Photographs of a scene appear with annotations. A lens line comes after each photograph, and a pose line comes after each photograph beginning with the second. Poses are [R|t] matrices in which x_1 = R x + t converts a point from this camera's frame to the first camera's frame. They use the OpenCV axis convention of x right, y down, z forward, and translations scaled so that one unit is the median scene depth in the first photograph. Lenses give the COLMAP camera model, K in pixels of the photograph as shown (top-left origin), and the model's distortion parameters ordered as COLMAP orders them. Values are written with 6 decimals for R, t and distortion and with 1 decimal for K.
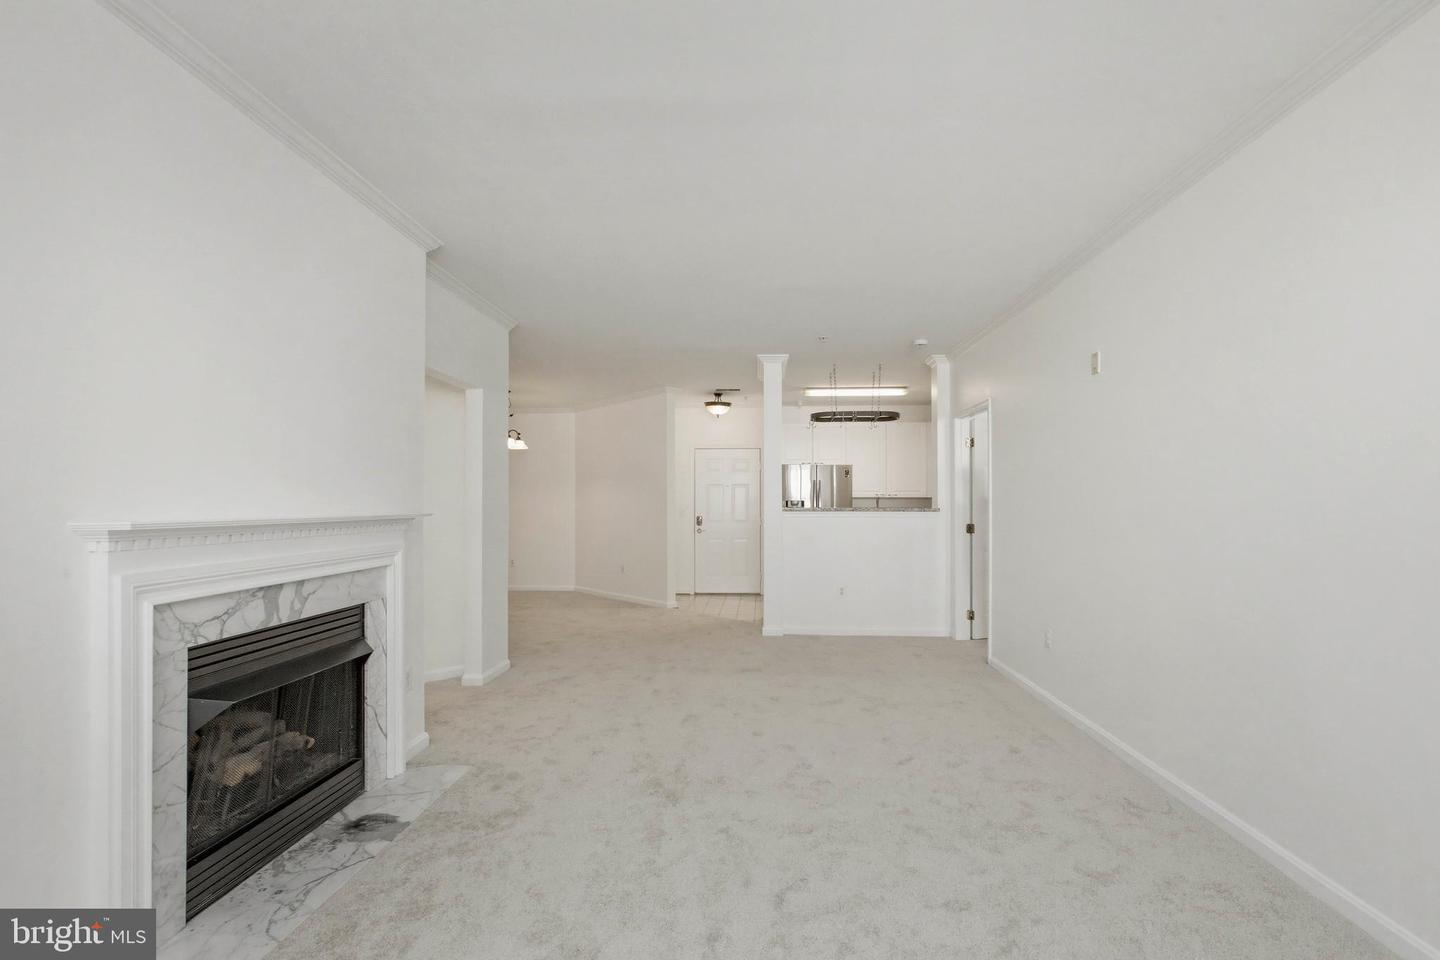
lens RADIAL K [[672.4, 0, 725.8], [0, 672.4, 500.4], [0, 0, 1]] dist [-0.014227, -0.000197]
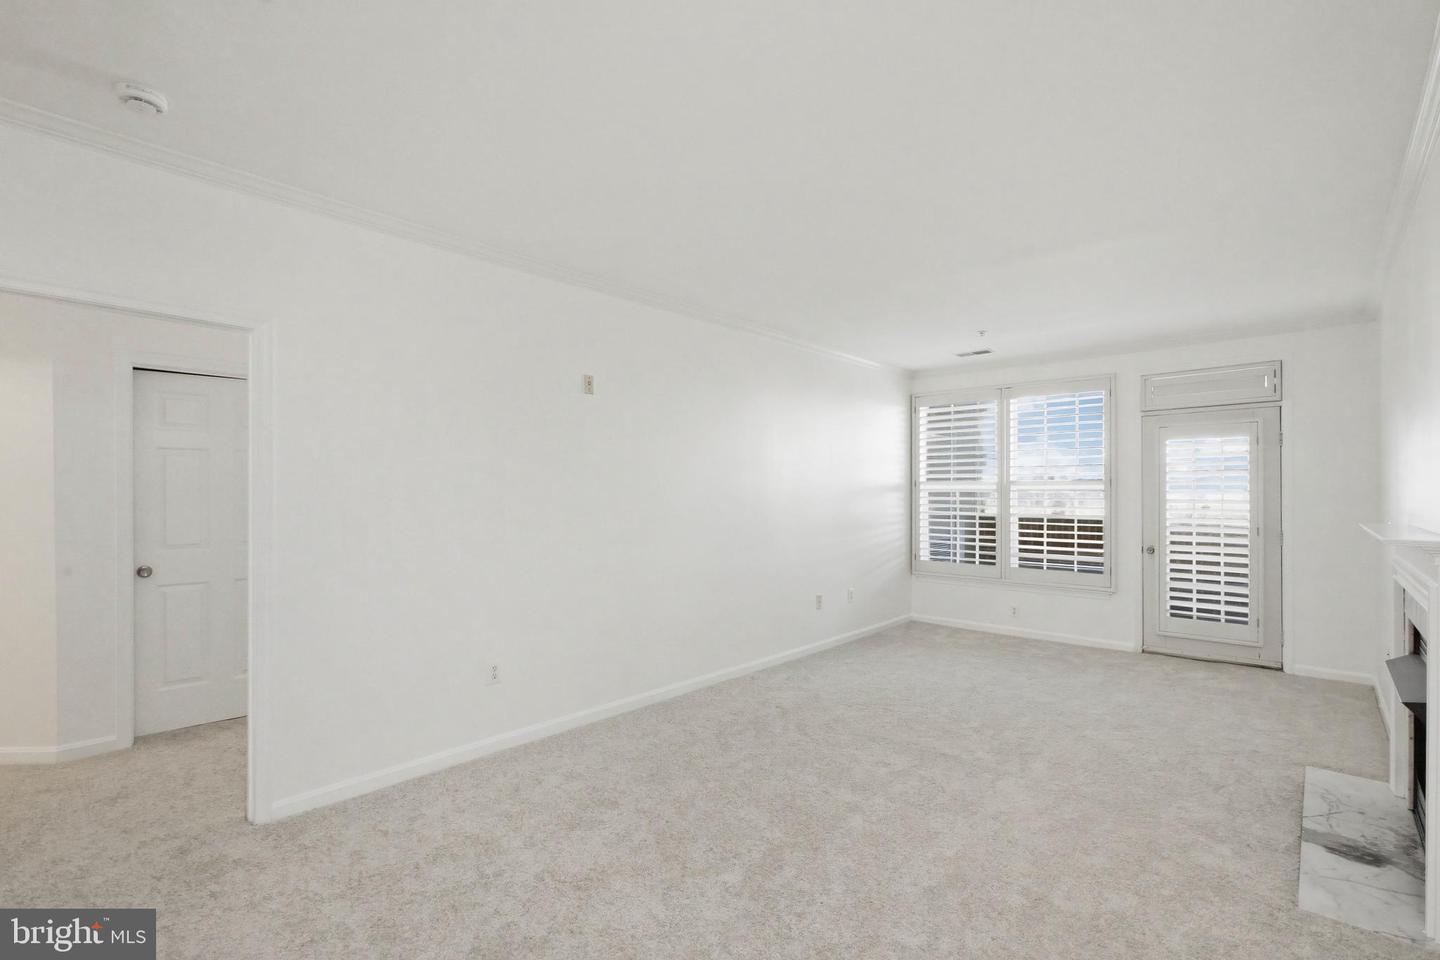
lens RADIAL K [[647.9, 0, 712.5], [0, 647.9, 493.9], [0, 0, 1]] dist [-0.002536, -0.000291]
pose [[-0.770507, 0.003732, 0.637420, -0.449821], [-0.002784, 0.999954, -0.009219, -0.021791], [-0.637425, -0.008878, -0.770461, 2.515711]]
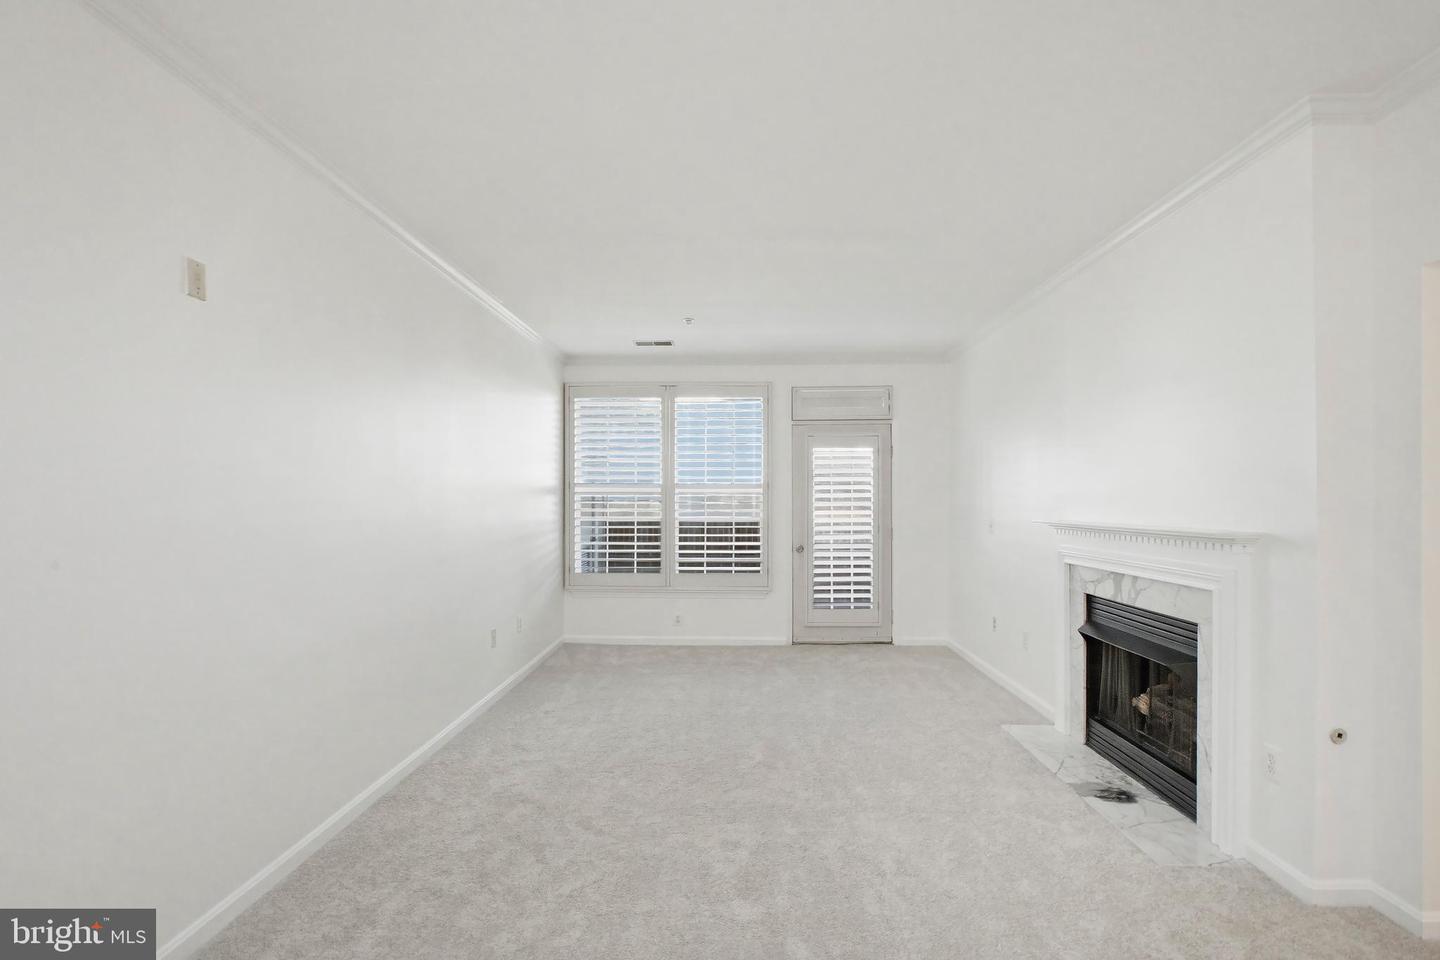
lens RADIAL K [[672.4, 0, 725.8], [0, 672.4, 500.4], [0, 0, 1]] dist [-0.014227, -0.000197]
pose [[-0.999616, 0.004386, -0.027358, 0.180489], [0.004551, 0.999972, -0.005955, -0.020683], [0.027331, -0.006077, -0.999608, 2.327117]]
